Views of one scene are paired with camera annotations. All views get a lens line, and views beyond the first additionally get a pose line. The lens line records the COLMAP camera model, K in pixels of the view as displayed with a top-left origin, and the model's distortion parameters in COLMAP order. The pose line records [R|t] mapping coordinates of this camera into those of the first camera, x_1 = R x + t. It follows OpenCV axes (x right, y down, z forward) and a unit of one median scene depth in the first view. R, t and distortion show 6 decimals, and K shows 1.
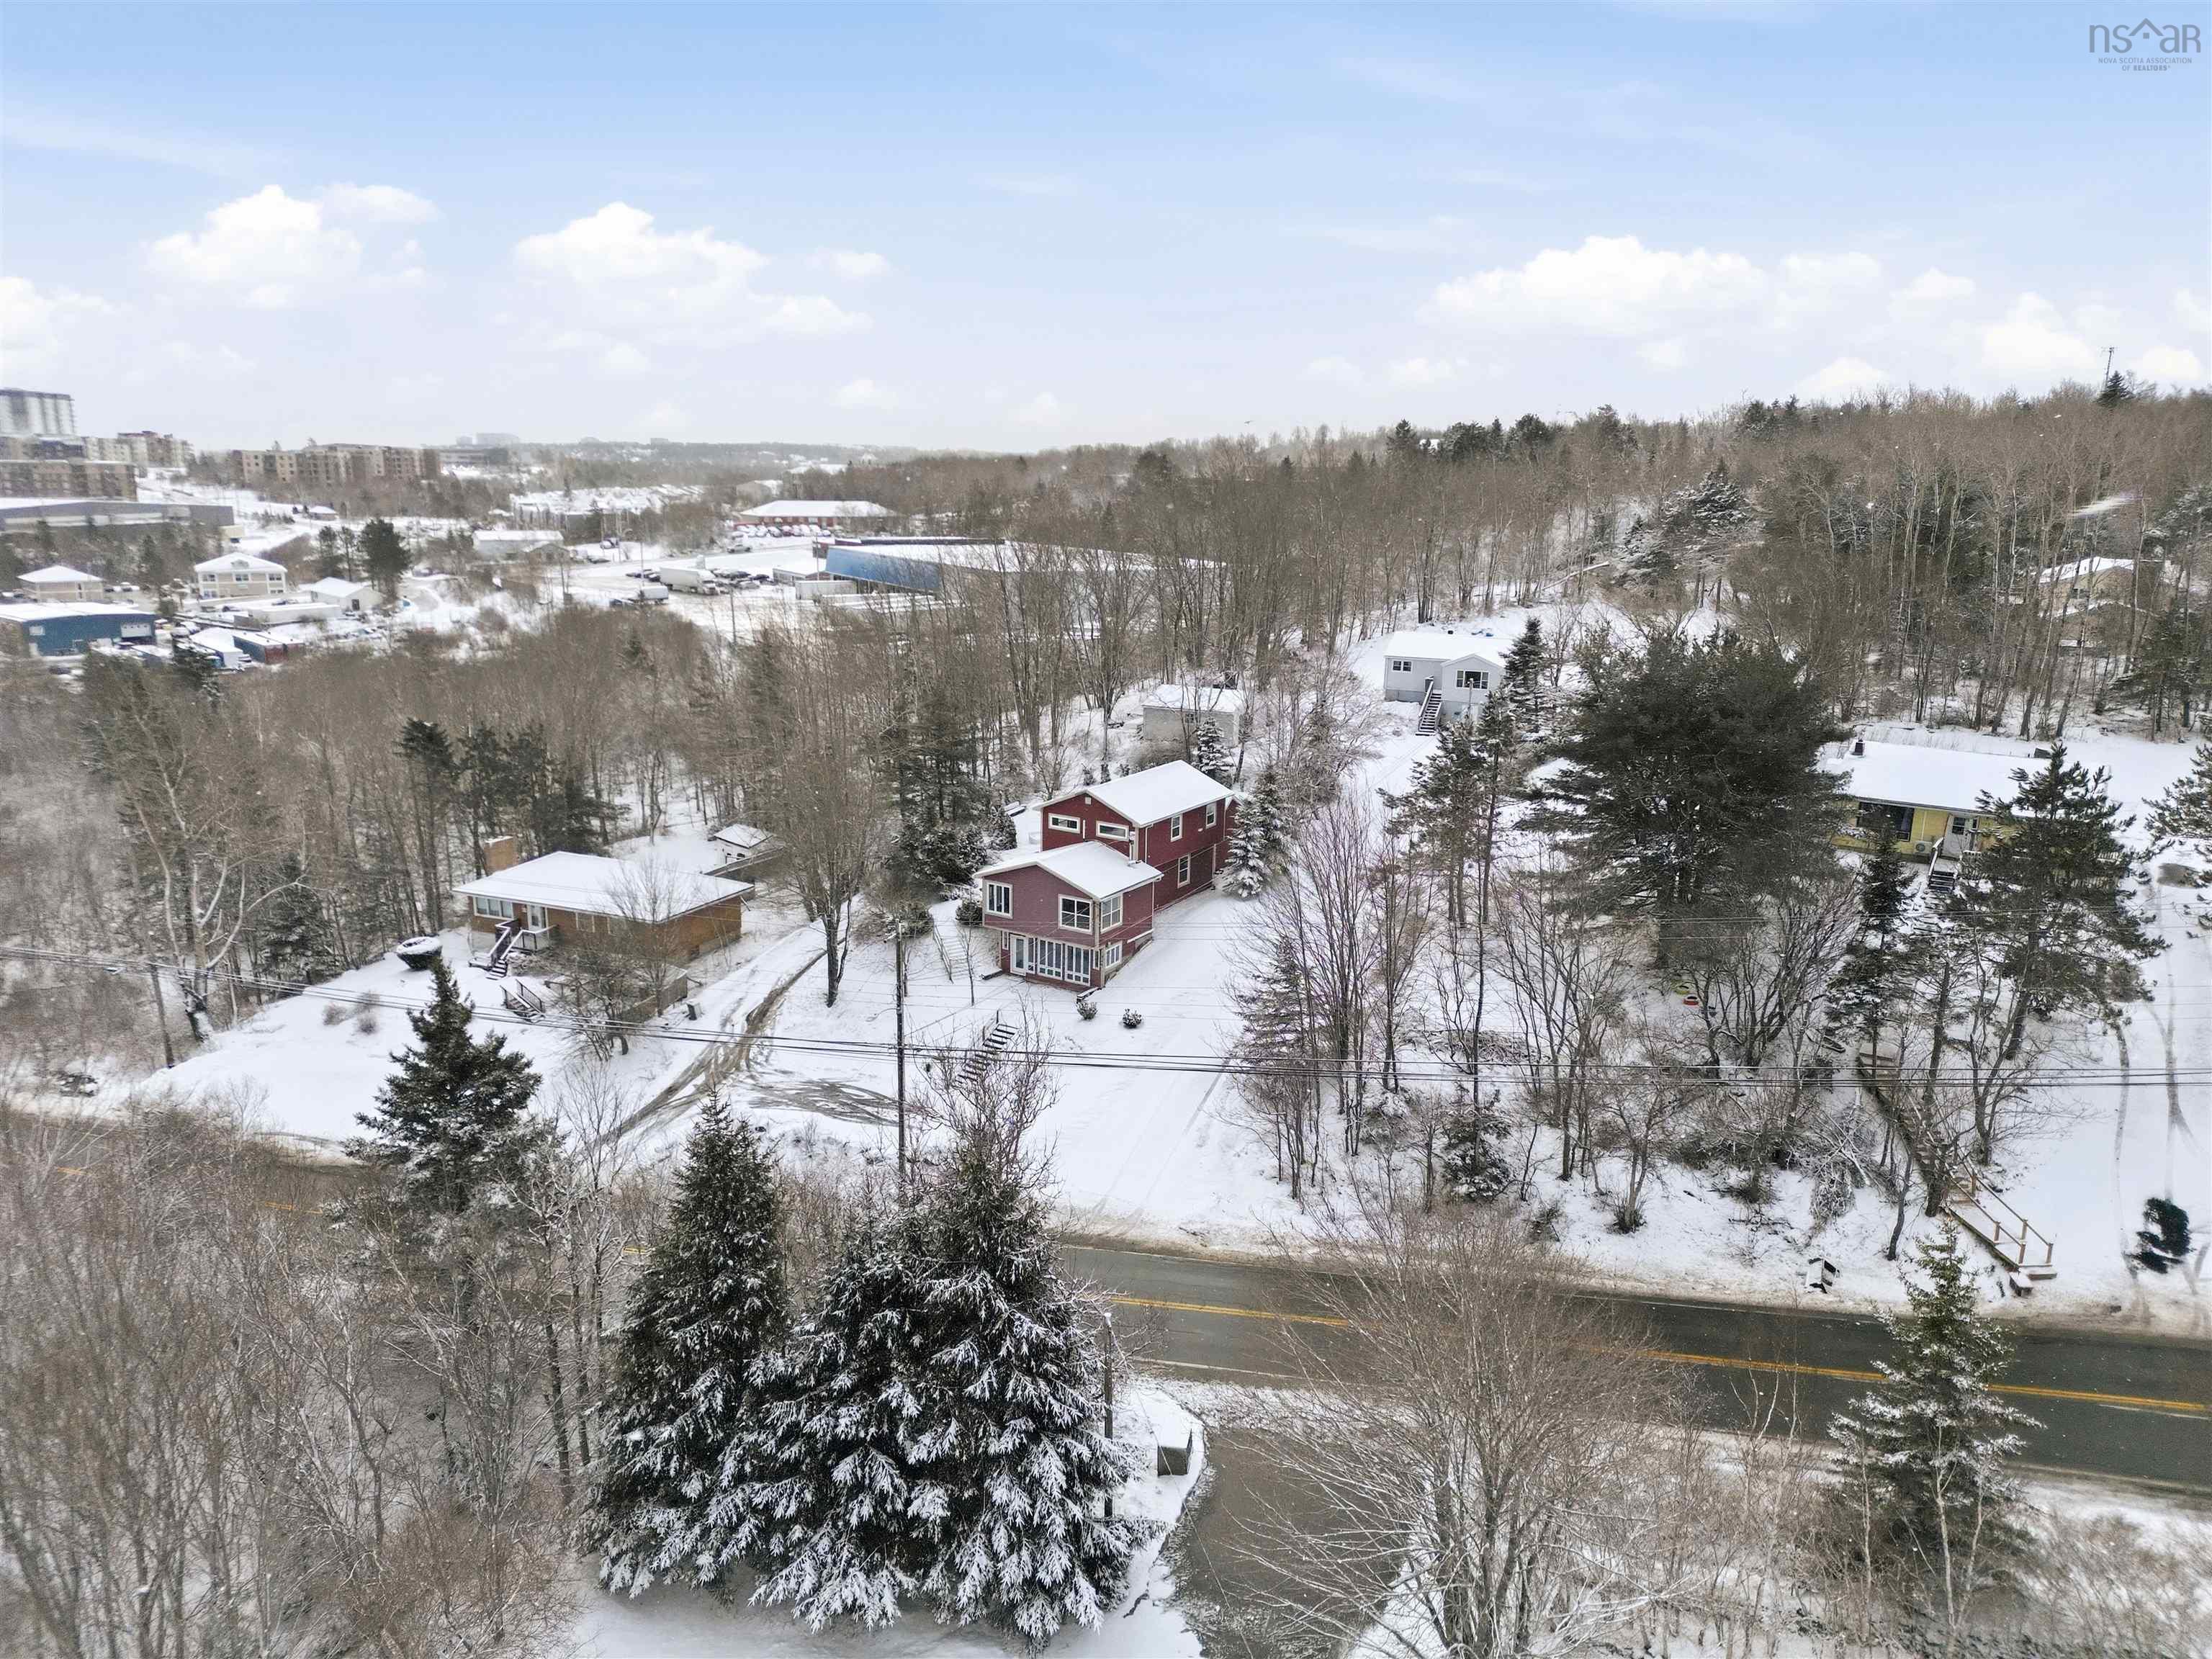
lens RADIAL K [[1514.1, 0, 1106.0], [0, 1514.1, 829.5], [0, 0, 1]] dist [0.035940, -0.039088]
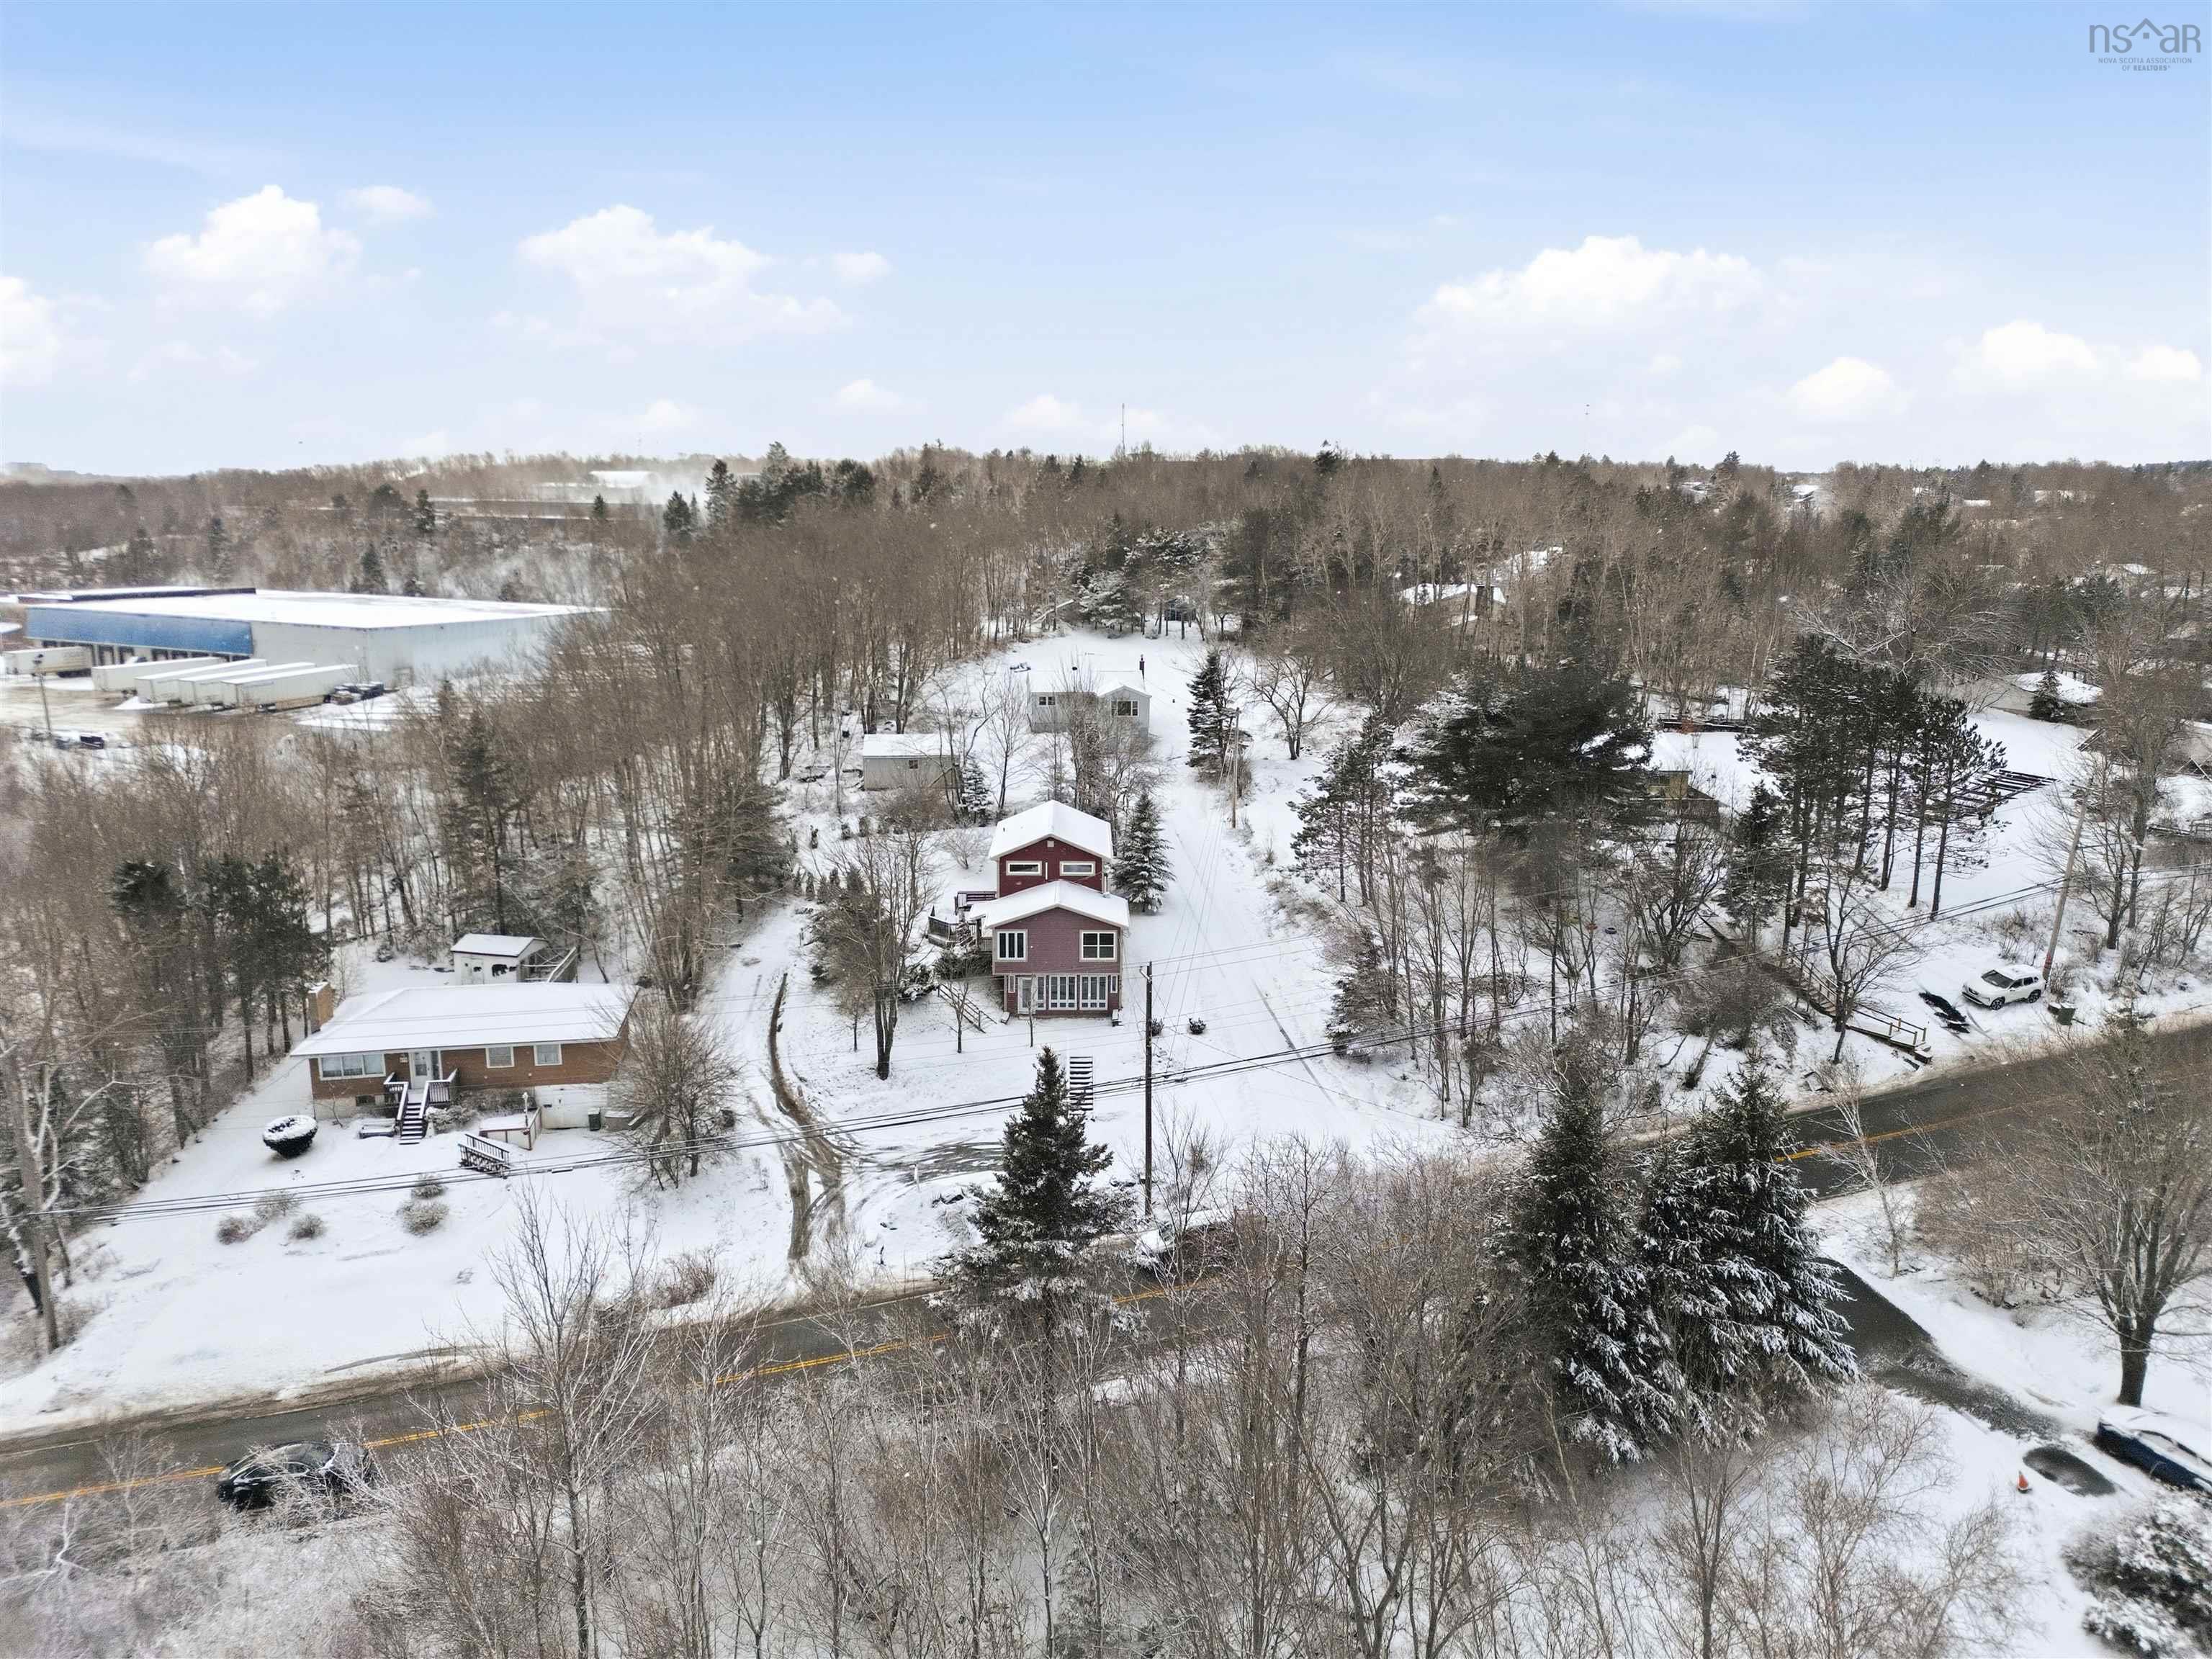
lens RADIAL K [[1514.1, 0, 1106.0], [0, 1514.1, 829.5], [0, 0, 1]] dist [0.035940, -0.039088]
pose [[0.825023, -0.116751, 0.552907, -0.577364], [0.125630, 0.991834, 0.021975, -0.048081], [-0.550957, 0.051332, 0.832953, 0.076618]]
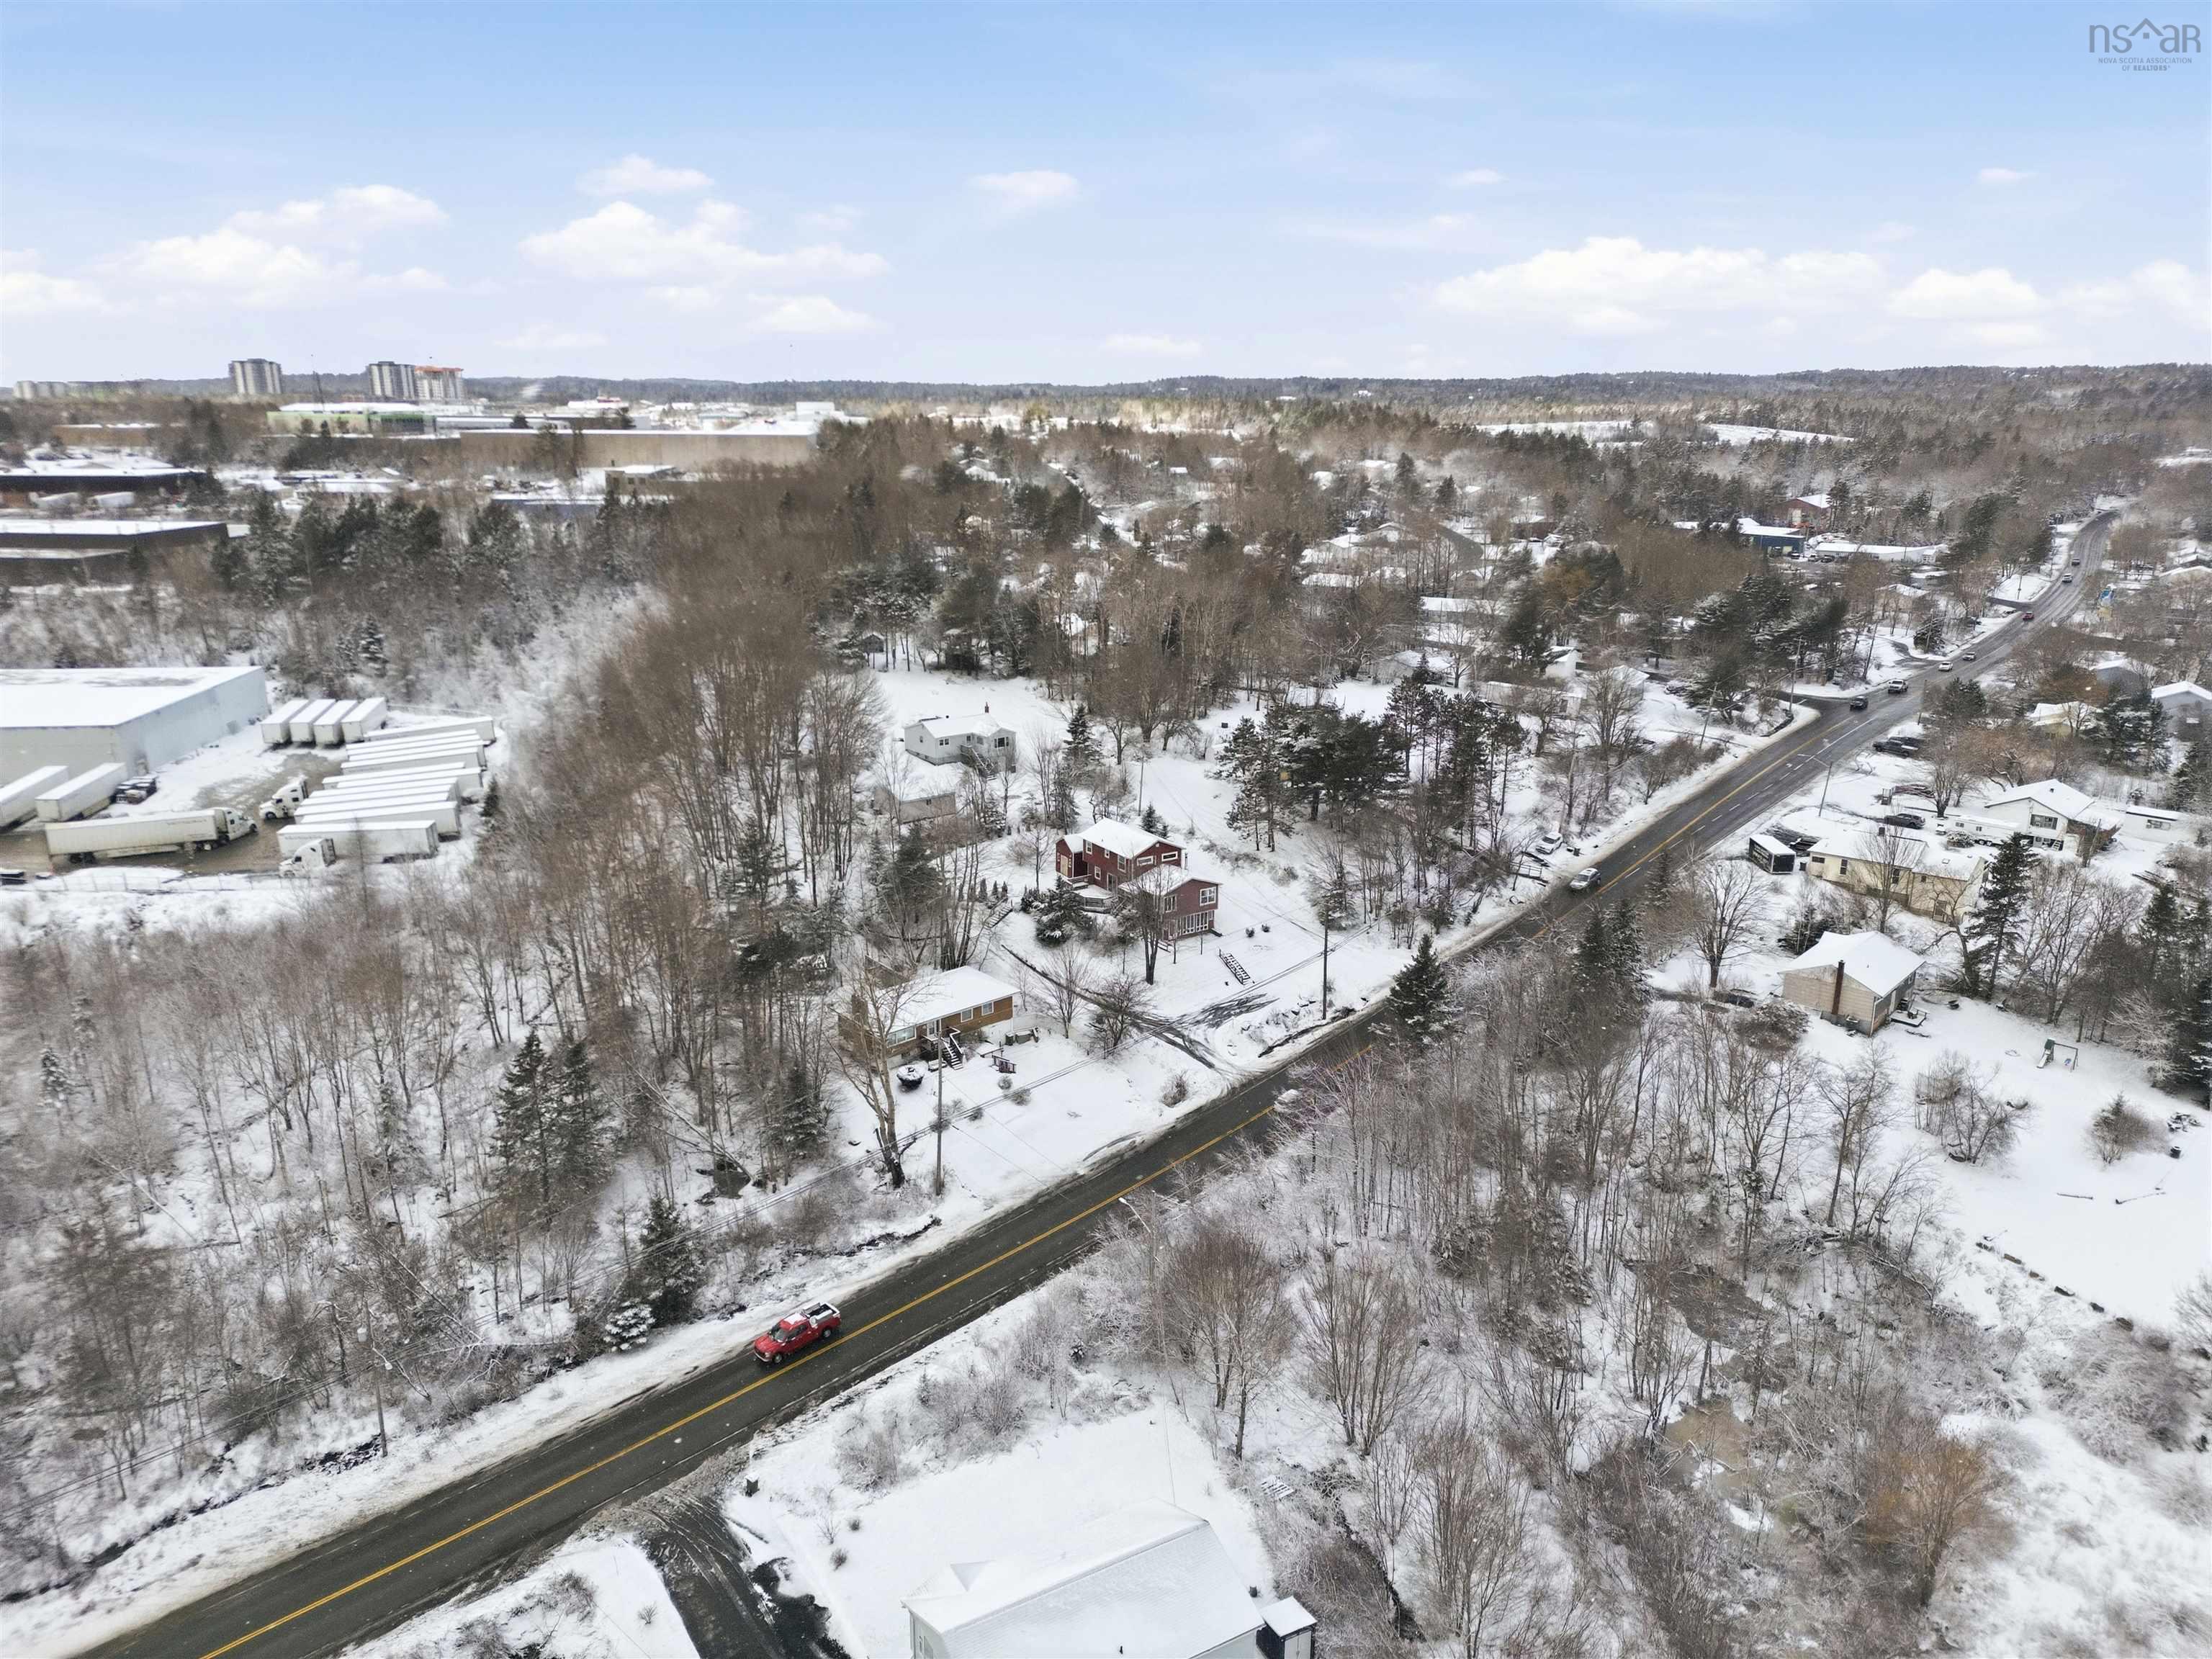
lens RADIAL K [[1572.8, 0, 1104.6], [0, 1572.8, 733.9], [0, 0, 1]] dist [0.053523, -0.051721]
pose [[0.396978, -0.191588, 0.897610, -1.842881], [0.204886, 0.971791, 0.116808, -0.412075], [-0.894668, 0.137538, 0.425033, 0.177281]]
